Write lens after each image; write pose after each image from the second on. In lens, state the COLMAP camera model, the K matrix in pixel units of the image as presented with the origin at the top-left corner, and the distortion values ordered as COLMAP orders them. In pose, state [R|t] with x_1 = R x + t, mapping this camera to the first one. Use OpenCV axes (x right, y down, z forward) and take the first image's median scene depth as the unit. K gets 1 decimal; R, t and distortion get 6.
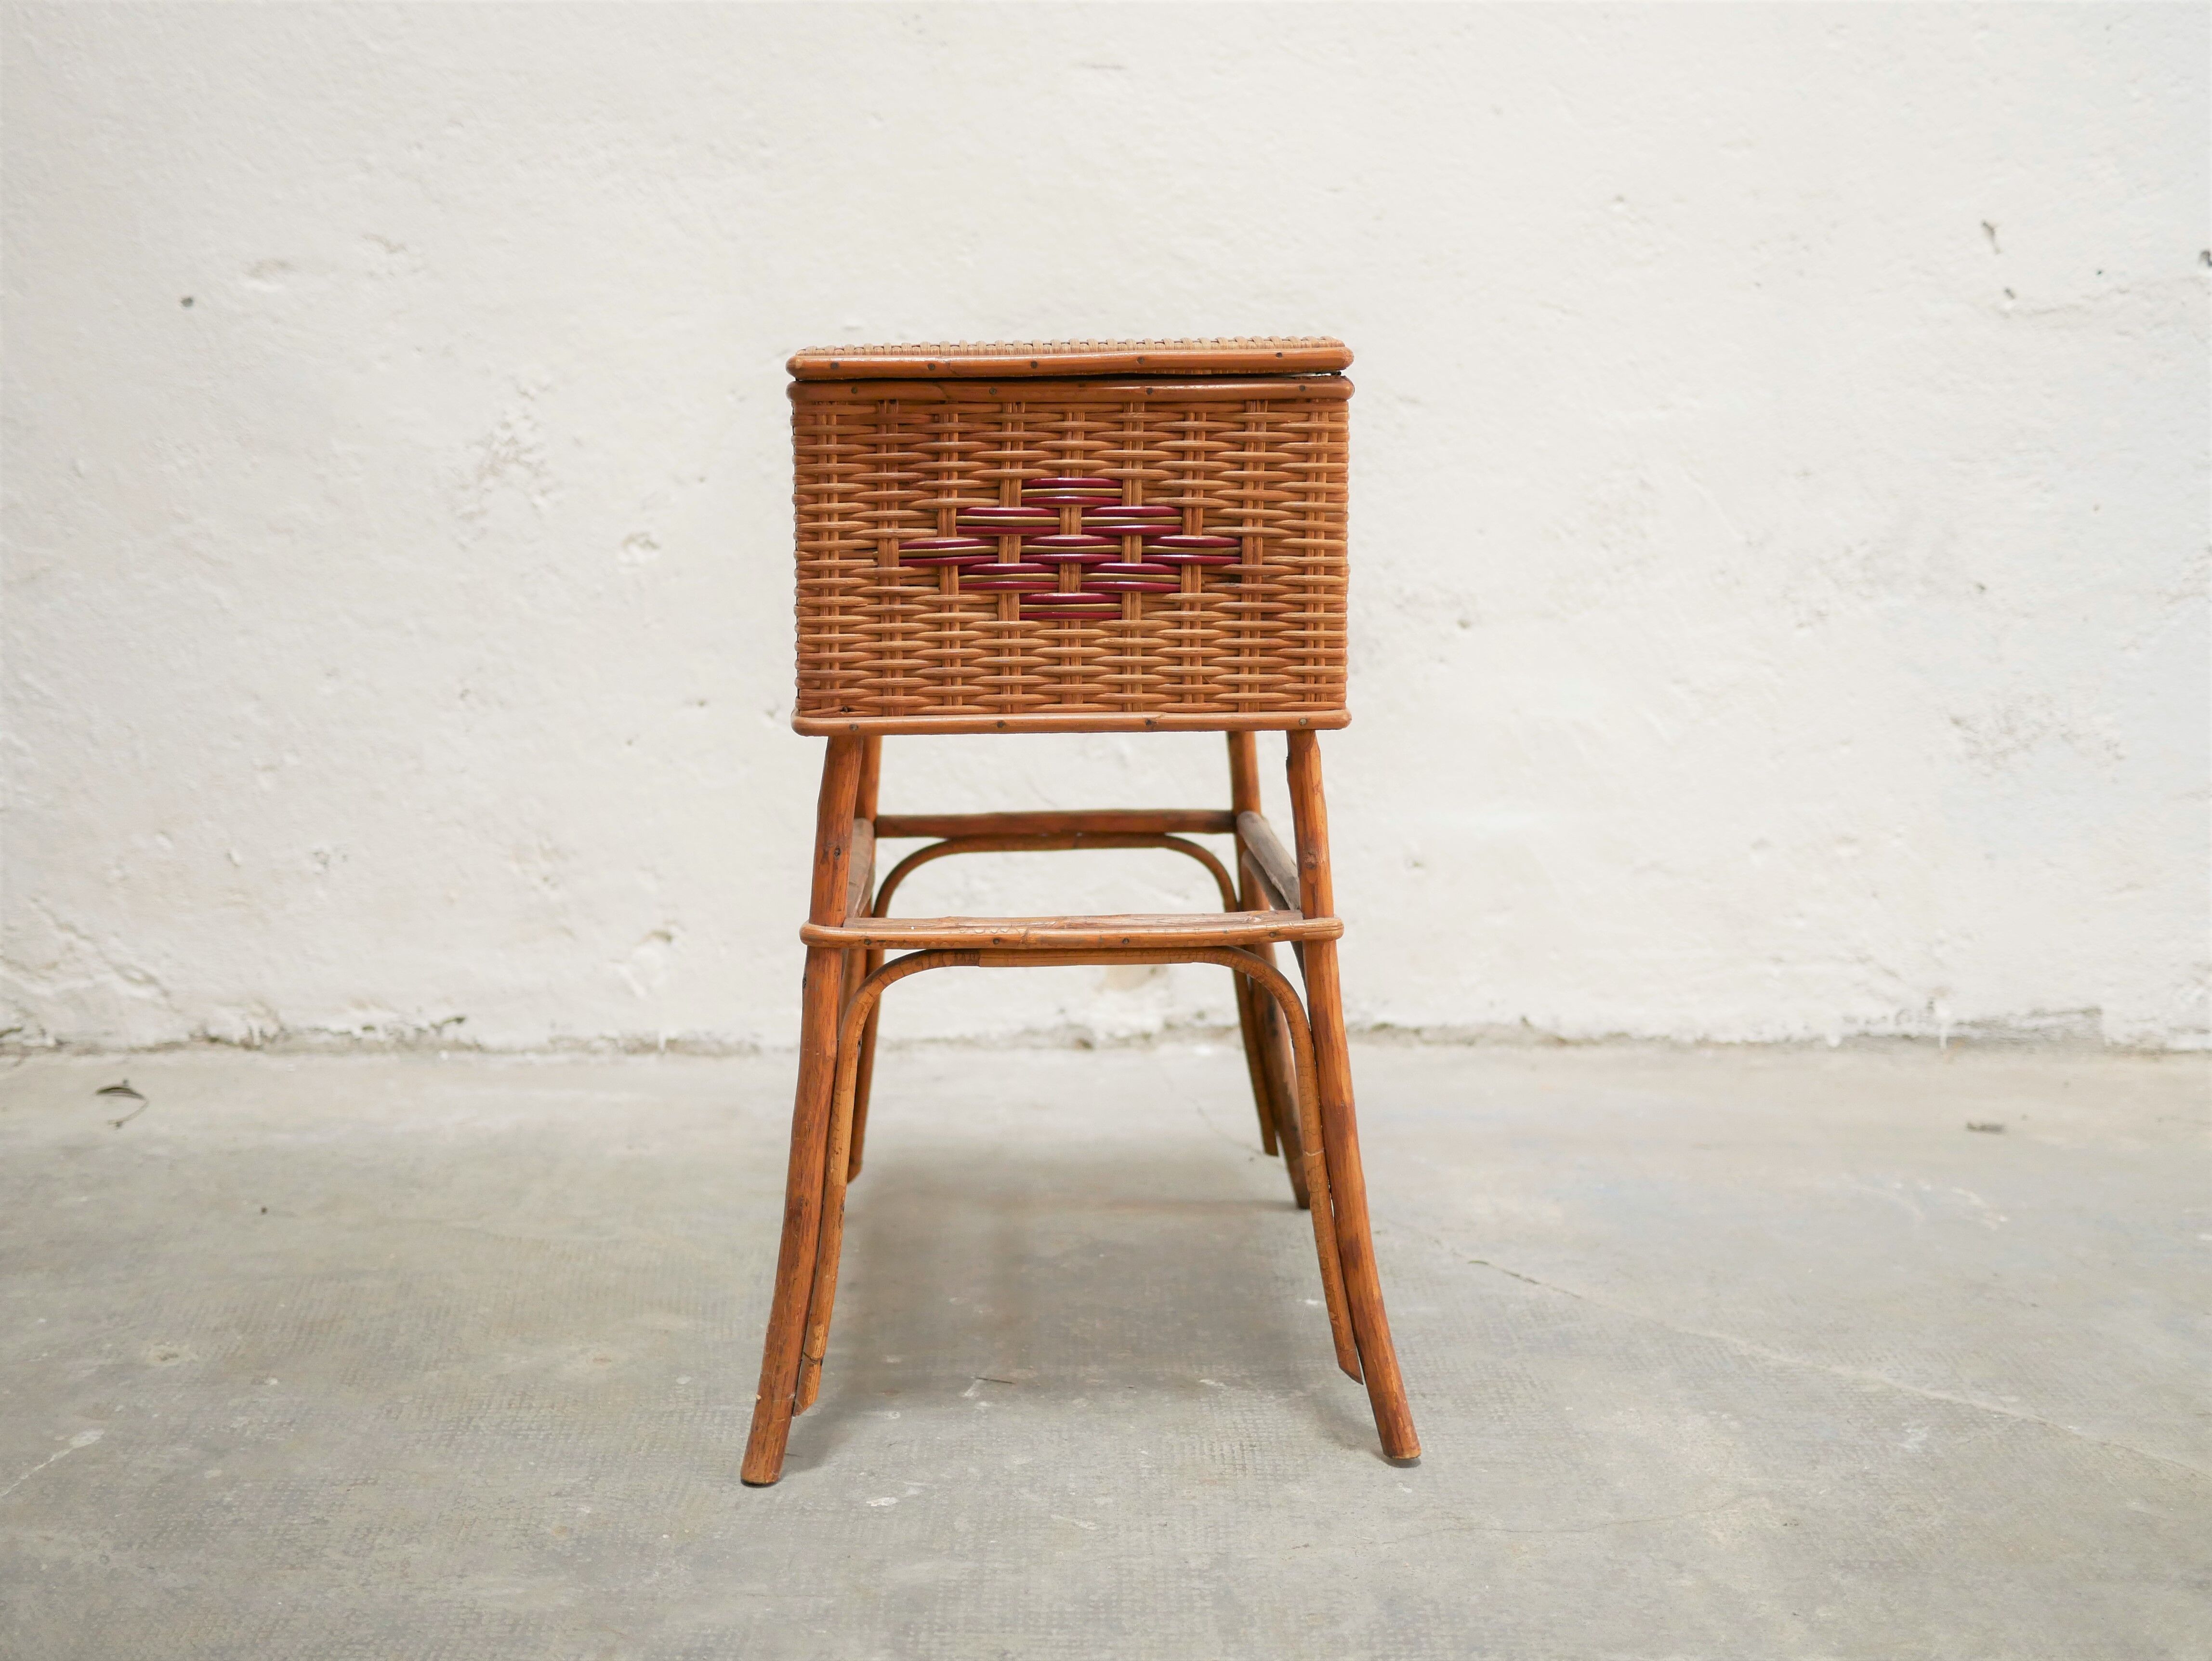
lens RADIAL K [[2508.6, 0, 1105.5], [0, 2508.6, 828.2], [0, 0, 1]] dist [-0.018097, 0.032141]
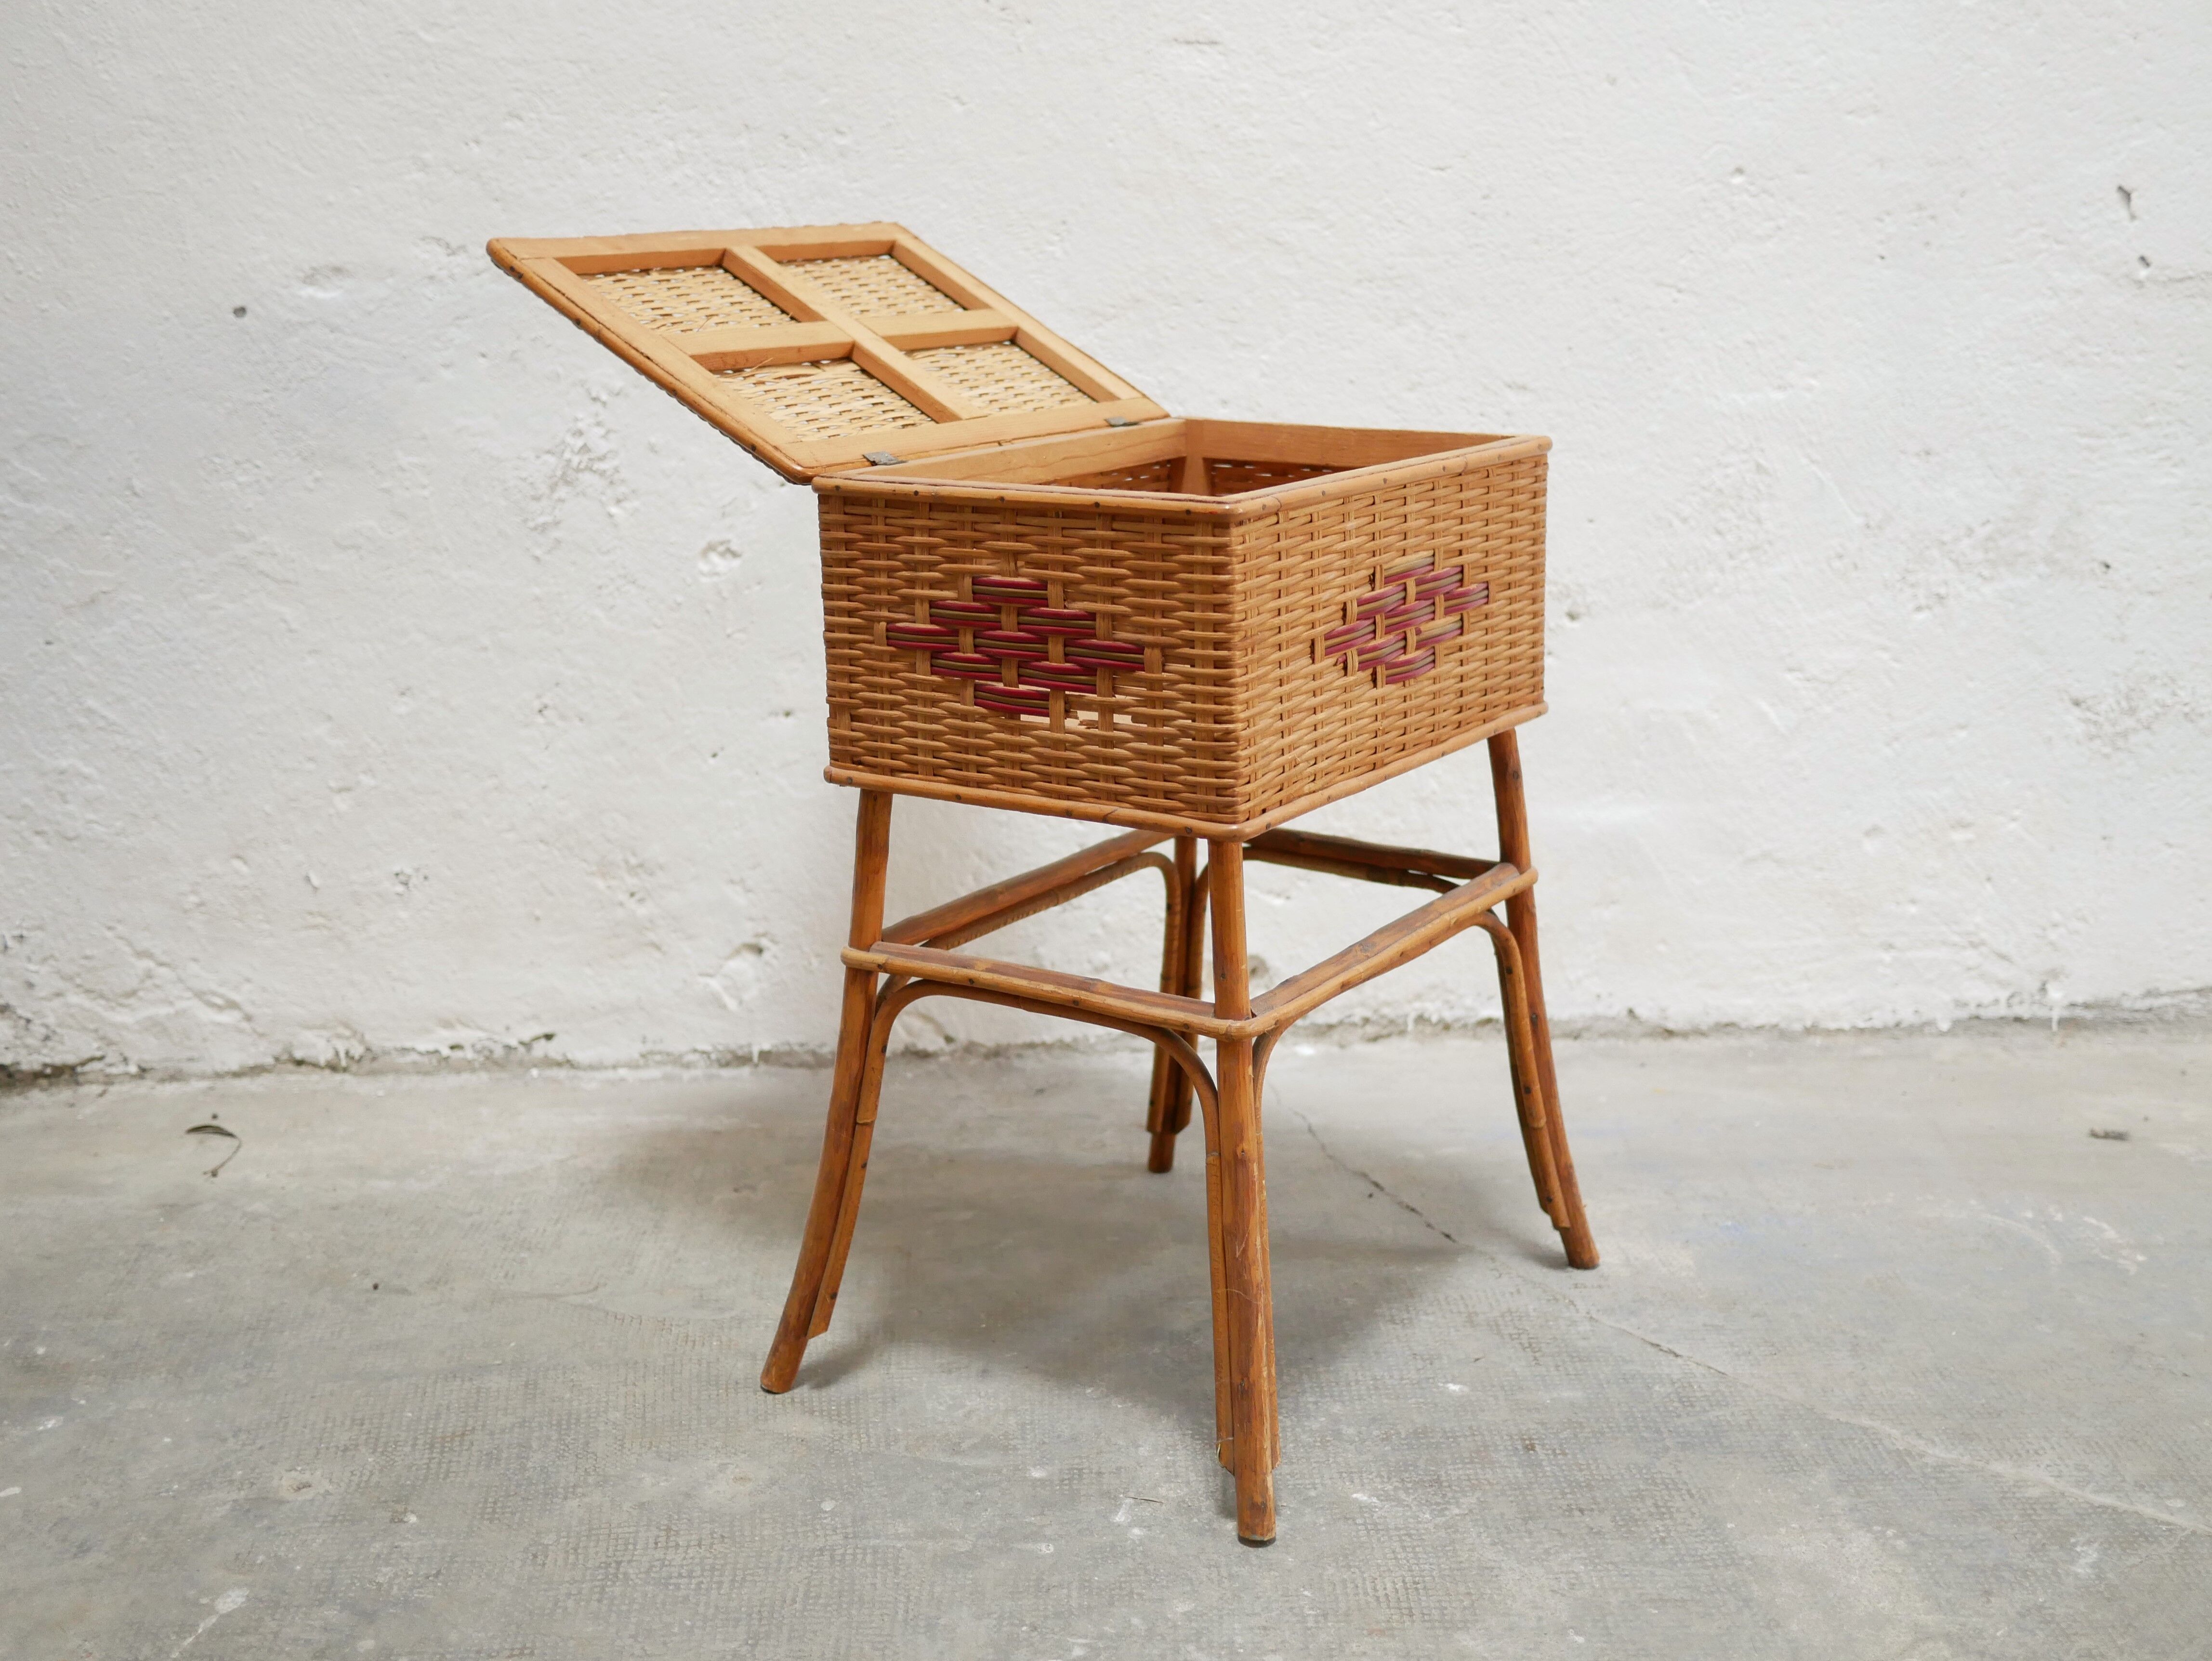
lens RADIAL K [[2507.4, 0, 1121.1], [0, 2507.4, 832.2], [0, 0, 1]] dist [-0.018468, 0.029315]
pose [[0.999854, -0.016868, 0.002593, -0.036147], [0.016560, 0.995662, 0.091558, -0.091869], [-0.004126, -0.091501, 0.995796, 0.031260]]
